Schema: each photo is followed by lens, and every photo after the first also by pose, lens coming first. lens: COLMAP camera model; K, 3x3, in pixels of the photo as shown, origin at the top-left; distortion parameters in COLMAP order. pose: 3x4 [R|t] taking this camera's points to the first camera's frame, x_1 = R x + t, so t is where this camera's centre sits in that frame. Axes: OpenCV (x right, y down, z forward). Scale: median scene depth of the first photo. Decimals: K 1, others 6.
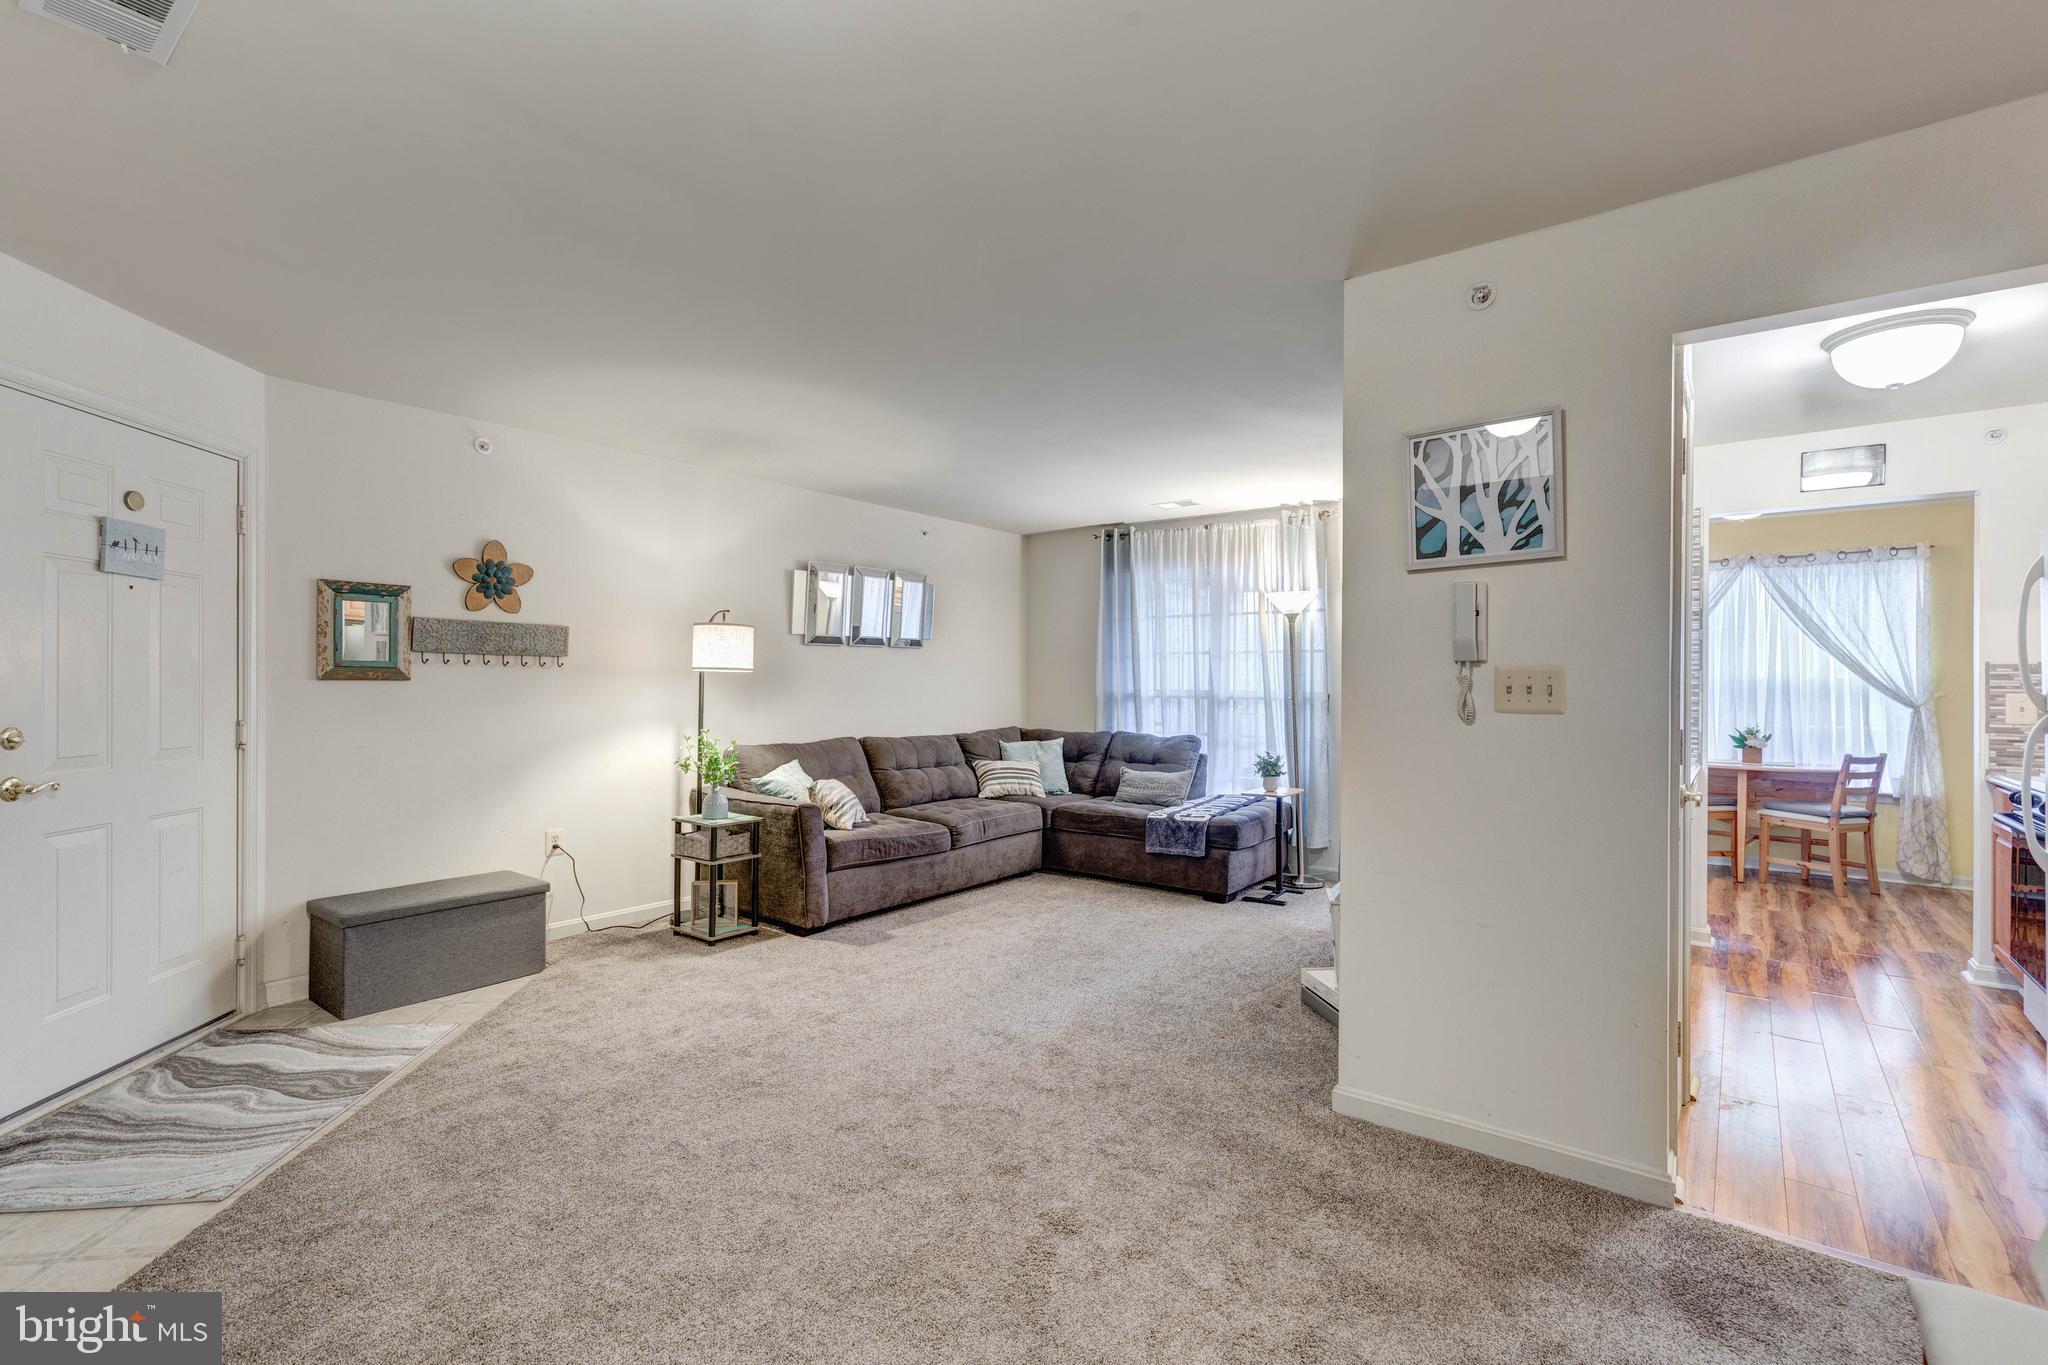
lens RADIAL K [[923.4, 0, 1022.8], [0, 923.4, 685.7], [0, 0, 1]] dist [0.002901, 0.000998]
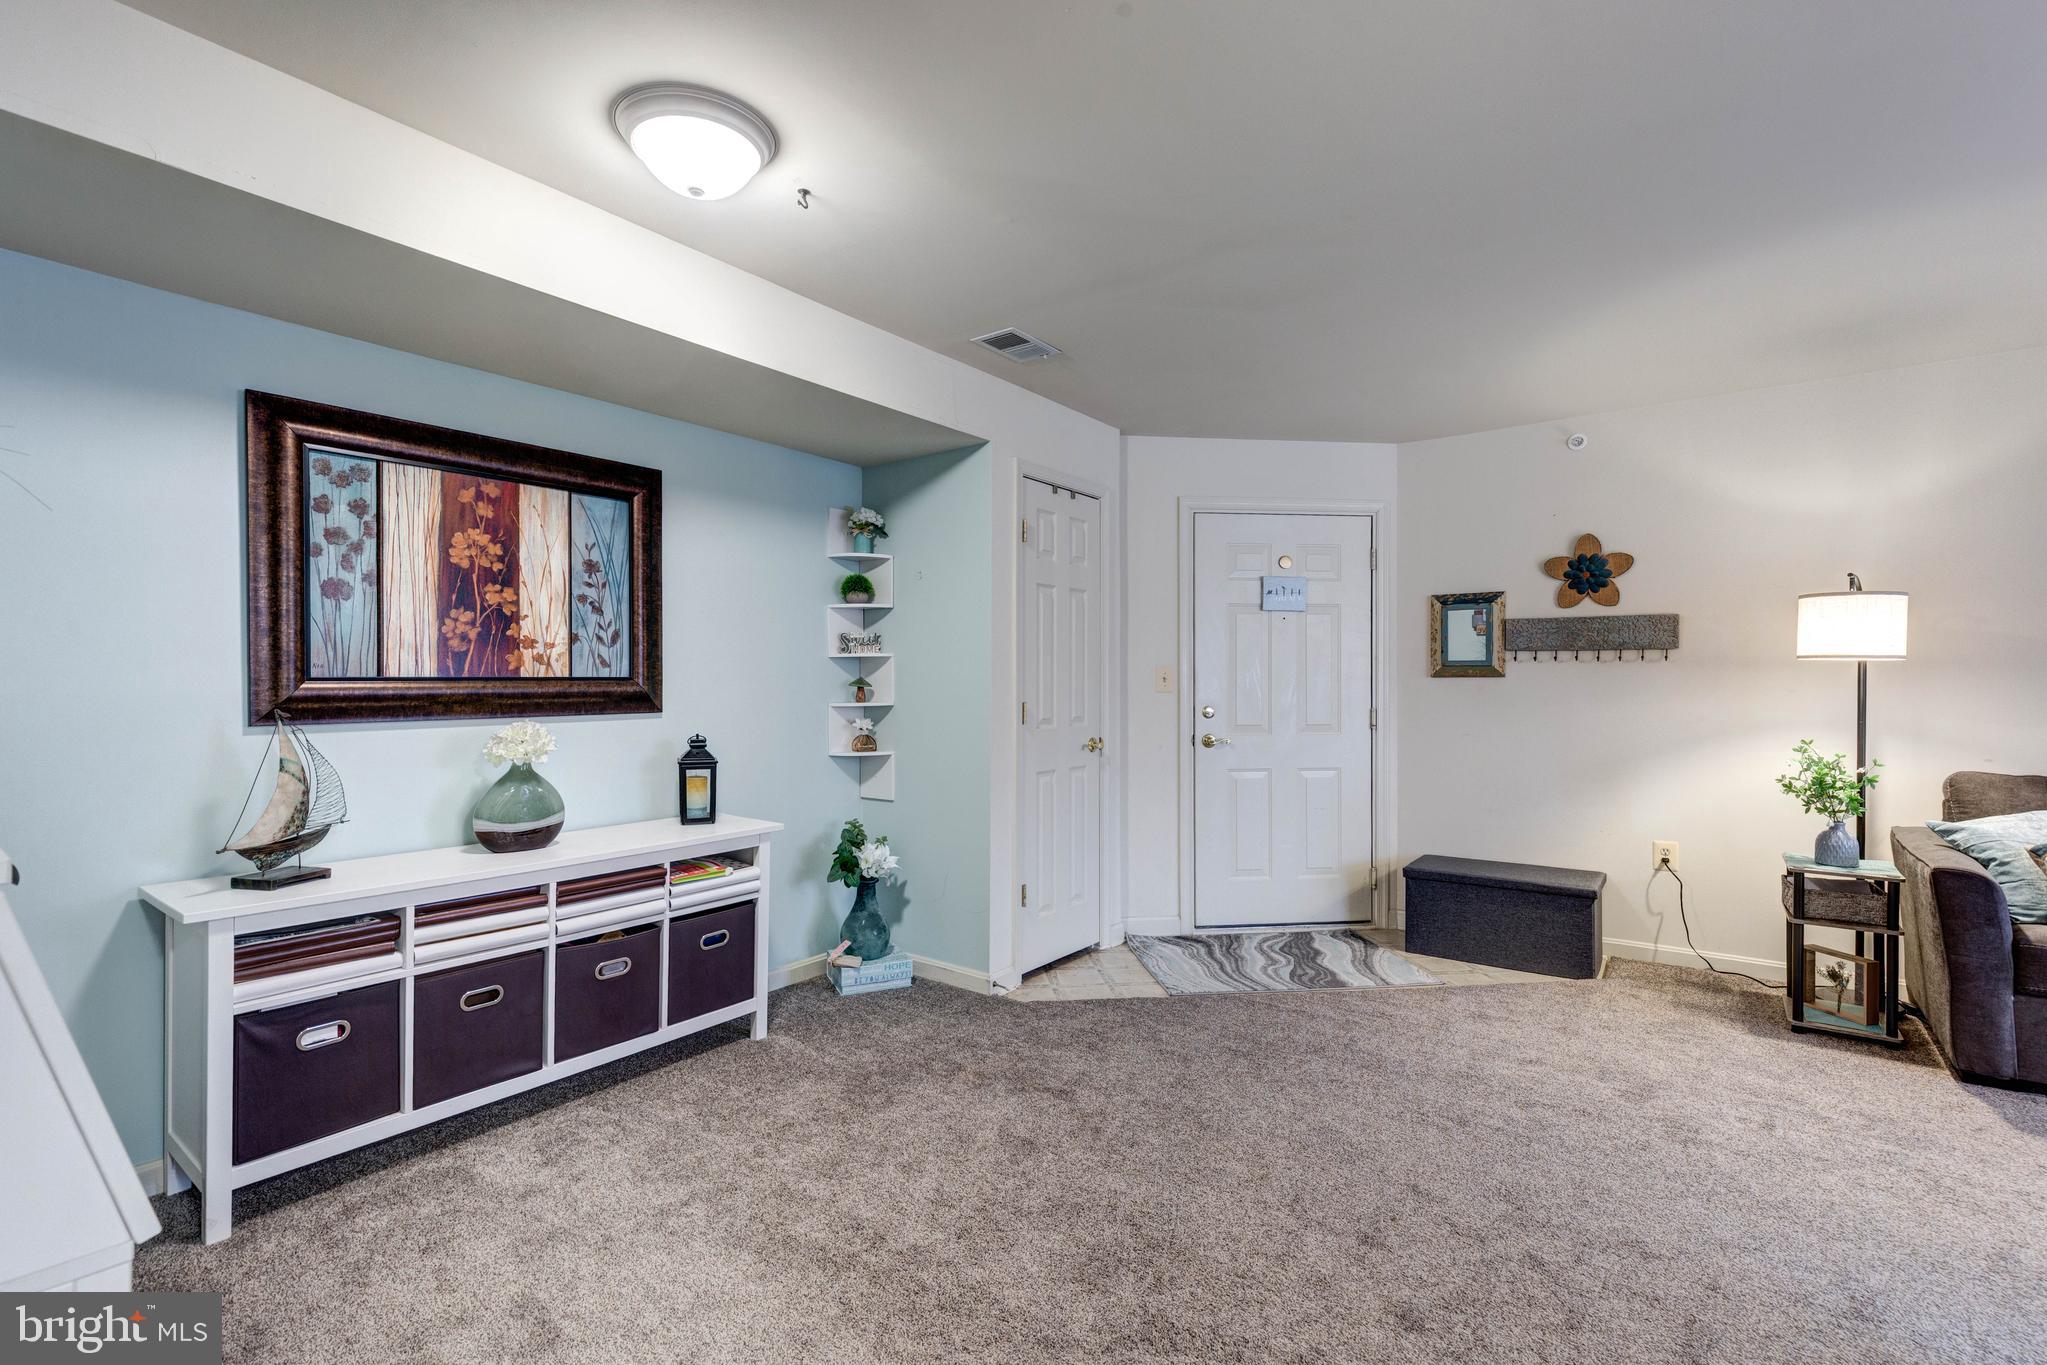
lens RADIAL K [[933.3, 0, 1014.7], [0, 933.3, 685.3], [0, 0, 1]] dist [0.000570, -0.000122]
pose [[0.014670, -0.000052, -0.999892, 0.352687], [-0.000467, 1.000000, -0.000059, 0.003686], [0.999892, 0.000467, 0.014670, 0.319215]]
